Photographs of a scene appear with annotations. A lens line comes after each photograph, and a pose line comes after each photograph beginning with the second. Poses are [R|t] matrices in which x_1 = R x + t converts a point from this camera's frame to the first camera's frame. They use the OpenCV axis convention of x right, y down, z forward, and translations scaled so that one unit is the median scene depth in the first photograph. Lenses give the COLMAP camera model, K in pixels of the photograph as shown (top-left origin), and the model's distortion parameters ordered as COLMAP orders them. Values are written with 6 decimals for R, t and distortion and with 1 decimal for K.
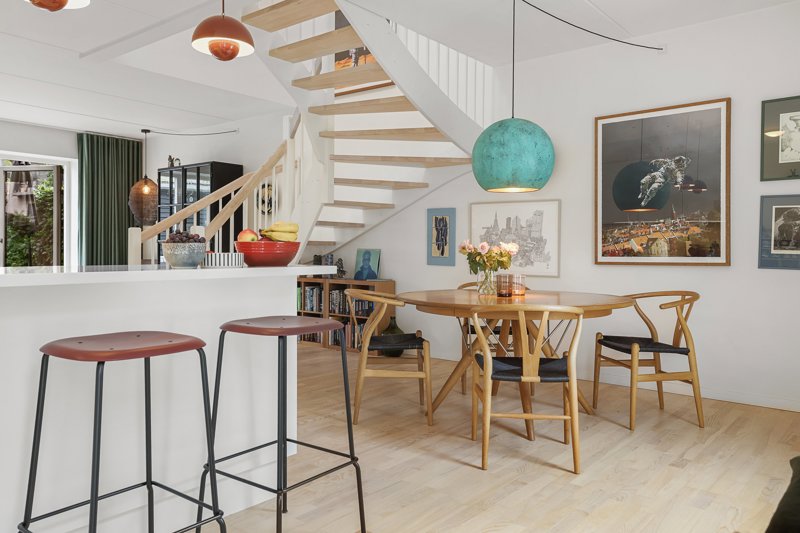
lens RADIAL K [[621.0, 0, 419.9], [0, 621.0, 243.7], [0, 0, 1]] dist [-0.002624, -0.000094]
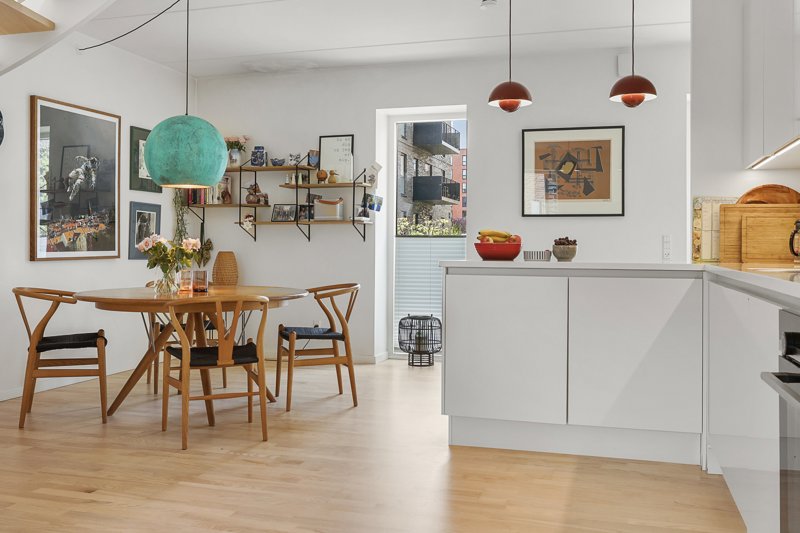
lens RADIAL K [[764.3, 0, 400.7], [0, 764.3, 243.6], [0, 0, 1]] dist [-0.018048, -0.006223]
pose [[-0.370685, 0.002693, 0.928755, -0.992421], [-0.010483, 0.999920, -0.007084, 0.011817], [-0.928700, -0.012362, -0.370627, 0.985179]]
